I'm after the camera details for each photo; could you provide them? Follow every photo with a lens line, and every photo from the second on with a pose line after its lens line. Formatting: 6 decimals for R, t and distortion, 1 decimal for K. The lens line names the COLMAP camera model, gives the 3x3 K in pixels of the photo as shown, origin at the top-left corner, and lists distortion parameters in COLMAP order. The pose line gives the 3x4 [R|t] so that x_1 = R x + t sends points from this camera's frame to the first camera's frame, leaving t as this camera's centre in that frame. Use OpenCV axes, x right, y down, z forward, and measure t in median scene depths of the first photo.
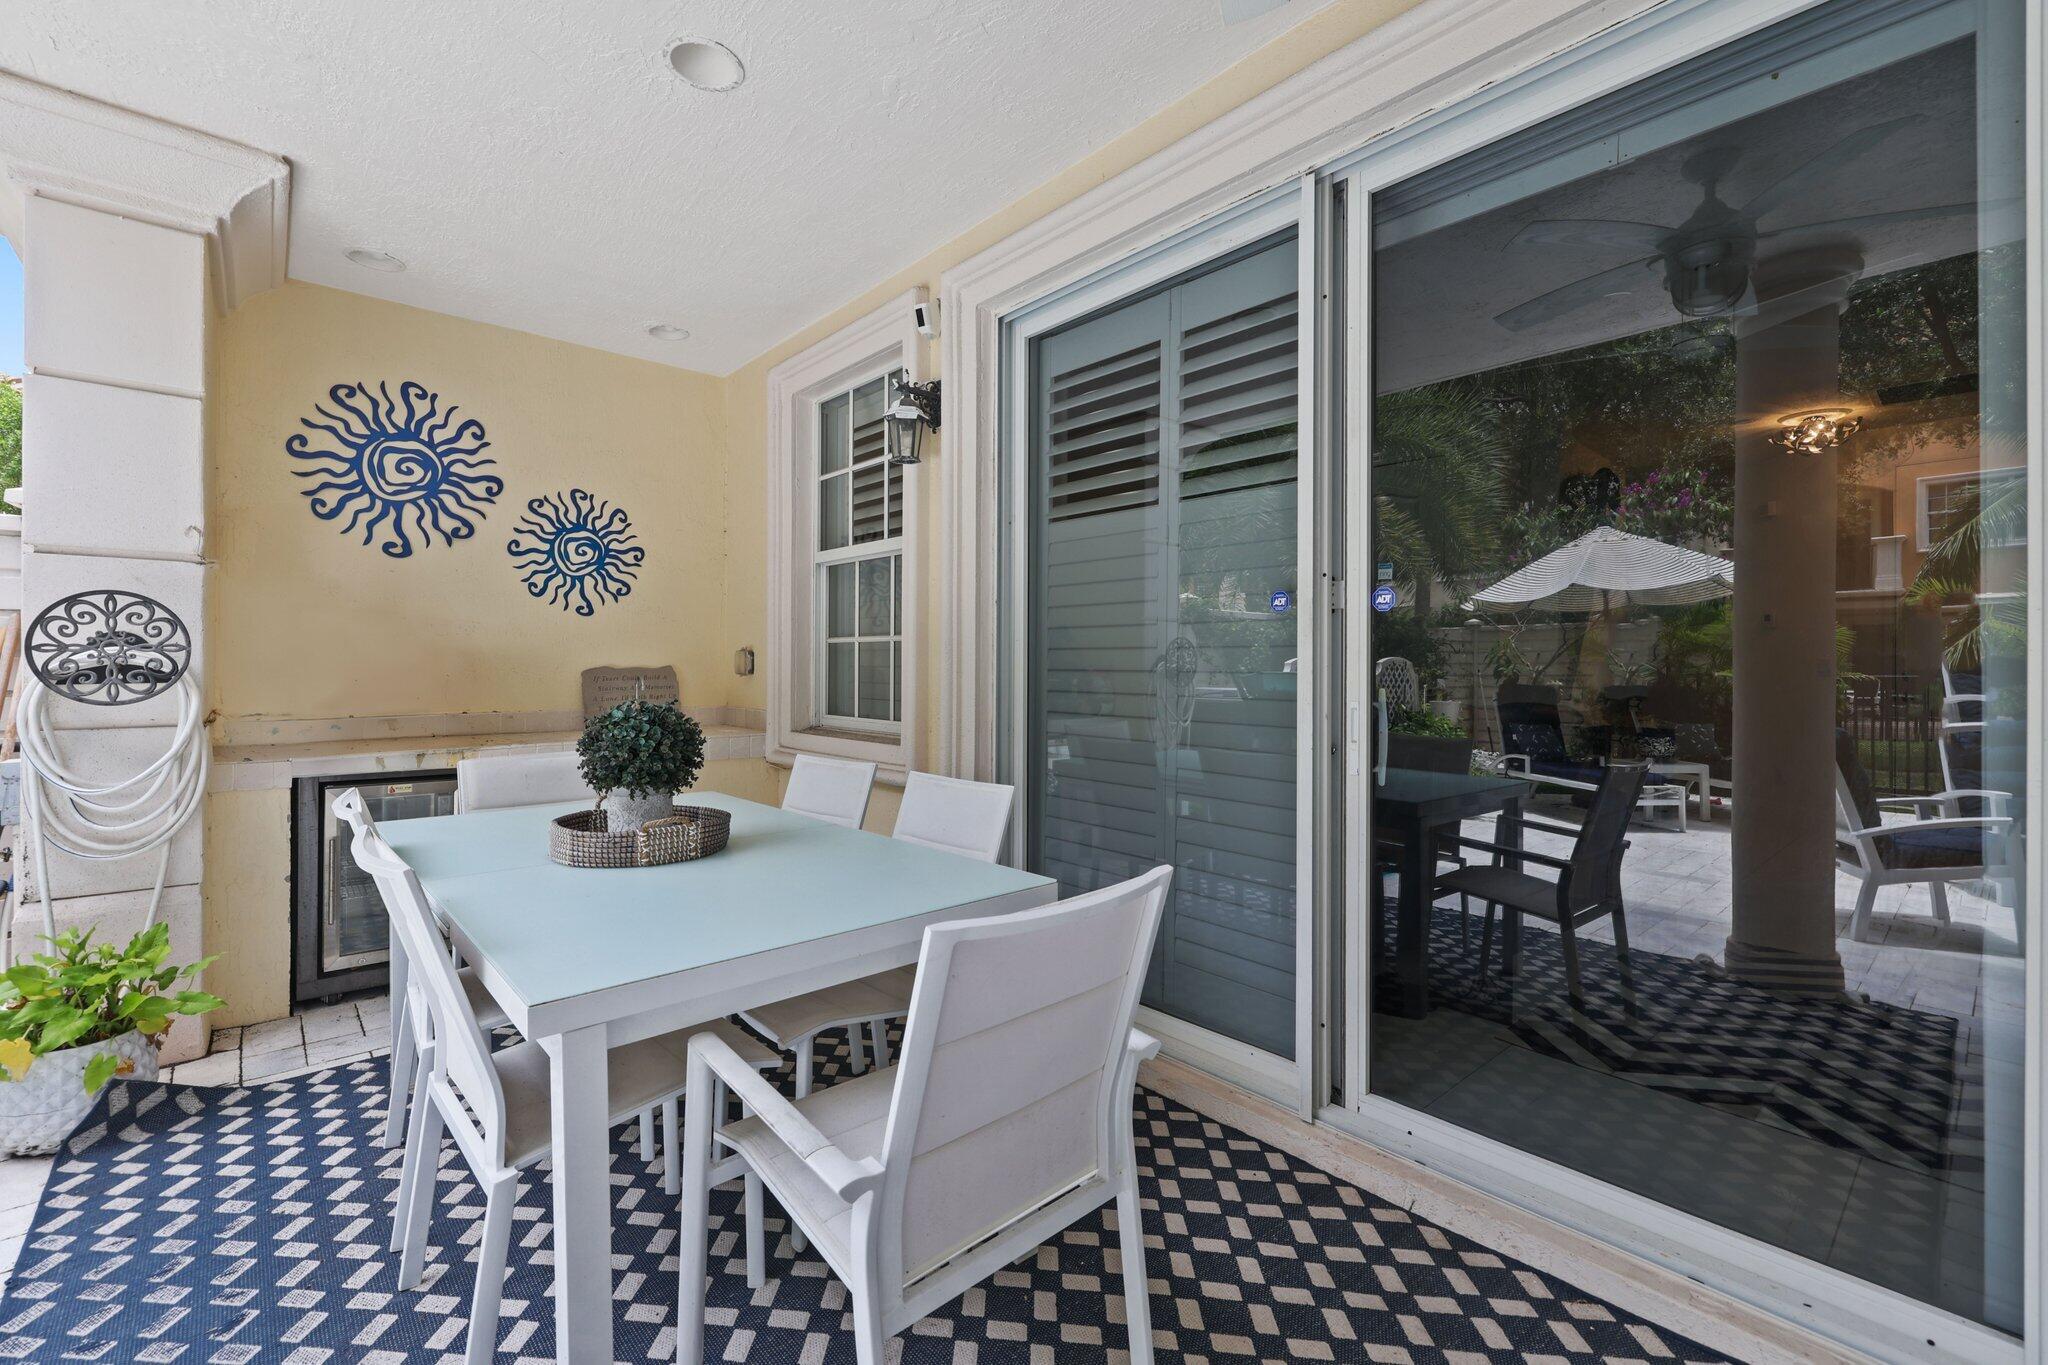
lens RADIAL K [[876.3, 0, 1012.0], [0, 876.3, 669.7], [0, 0, 1]] dist [-0.024549, 0.008081]
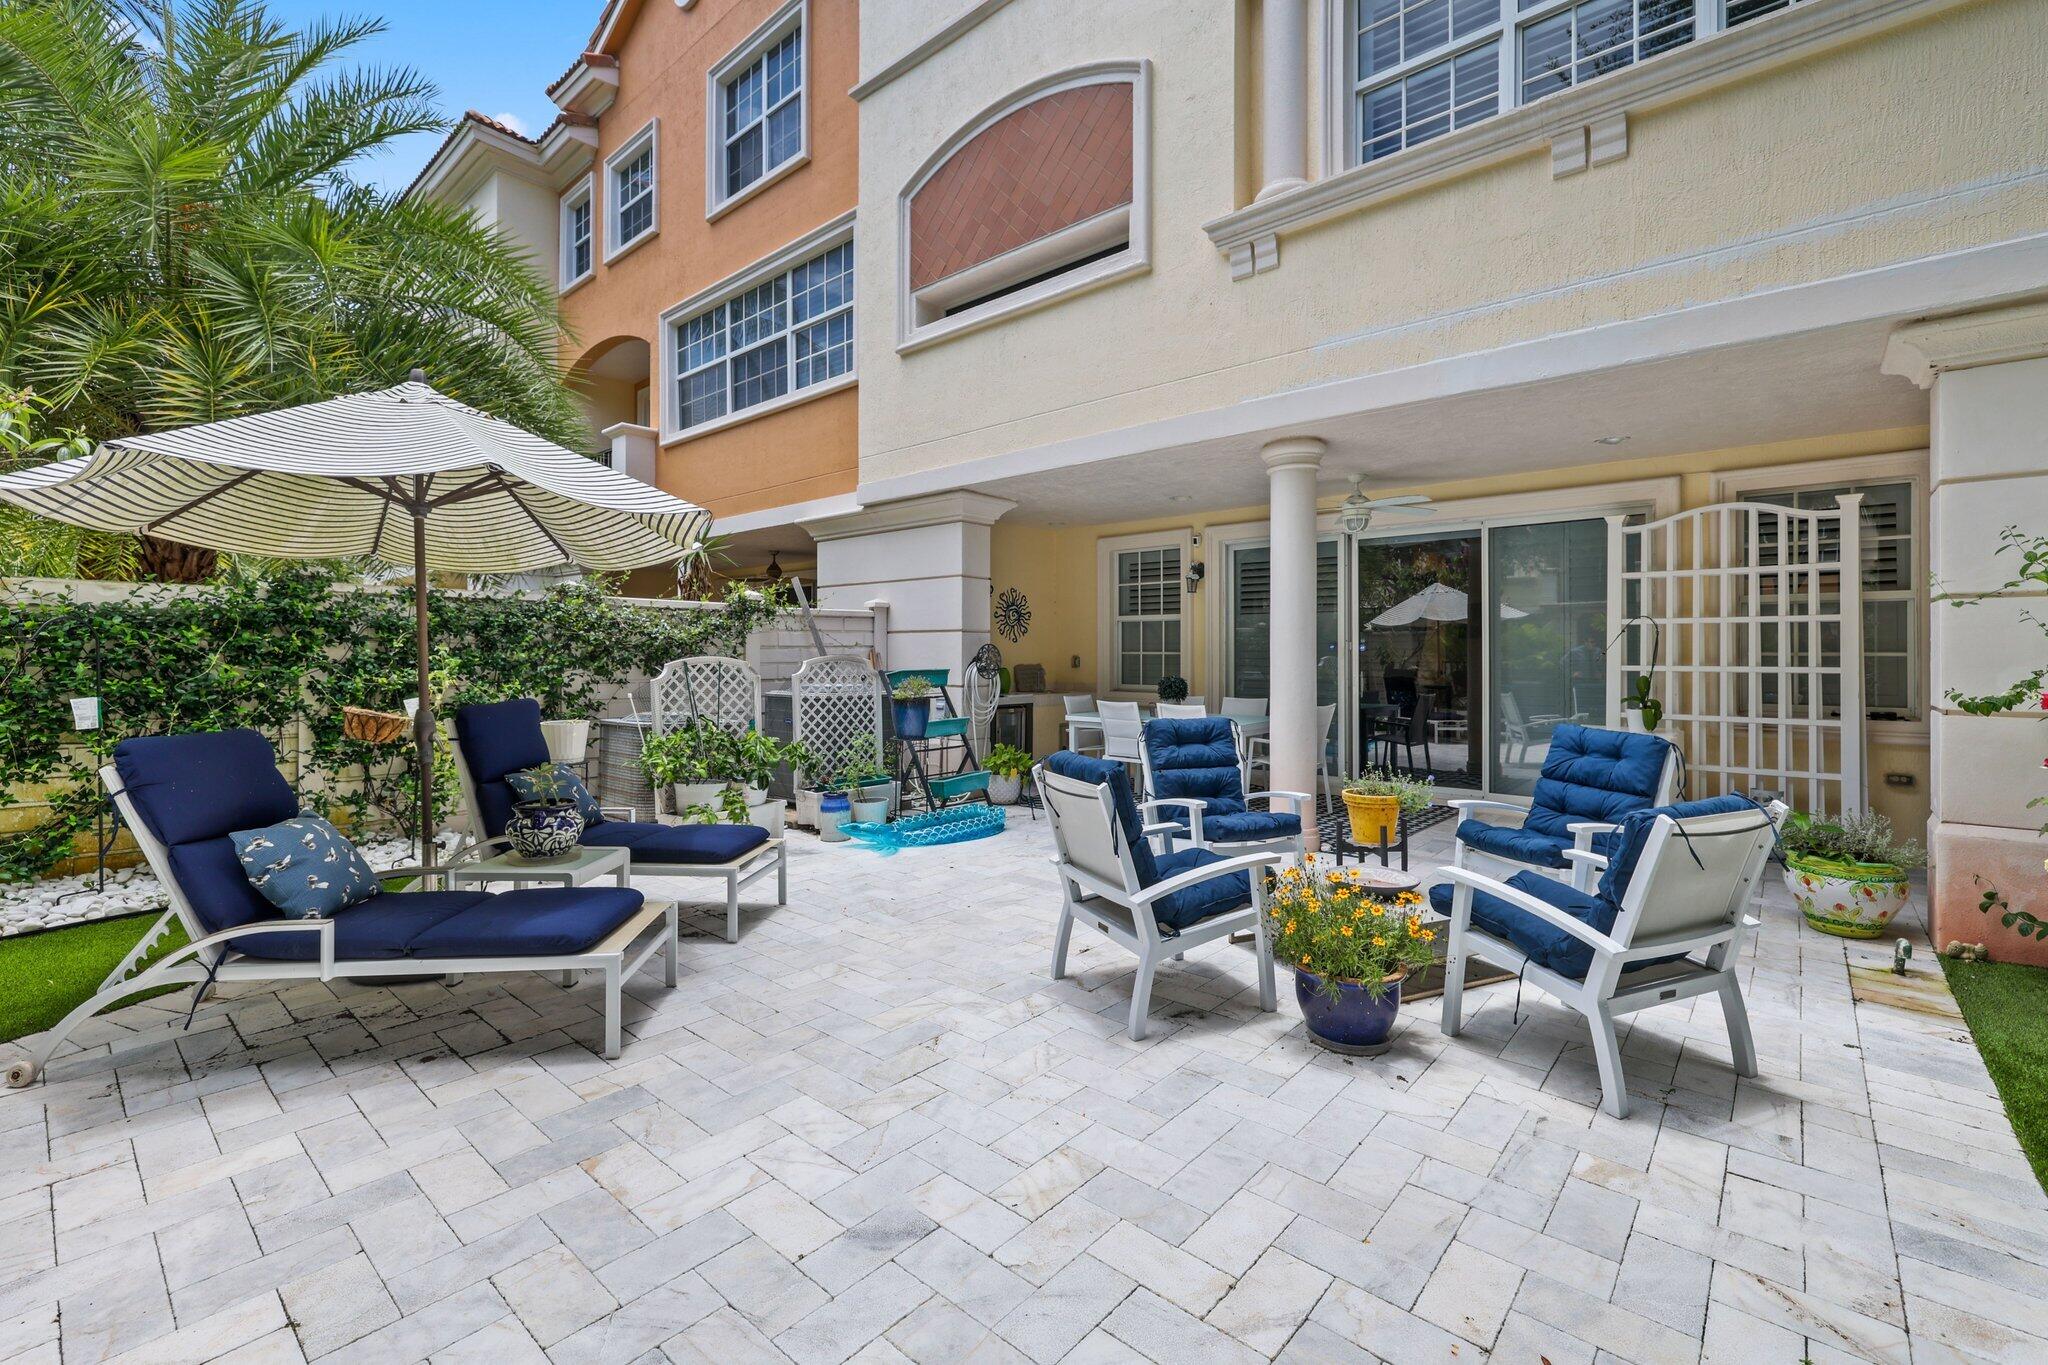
lens RADIAL K [[876.3, 0, 1017.0], [0, 876.3, 669.1], [0, 0, 1]] dist [-0.024549, 0.008081]
pose [[0.992785, -0.009521, 0.119533, -0.761159], [0.007988, 0.999880, 0.013305, -0.022604], [-0.119645, -0.012255, 0.992741, -1.300867]]
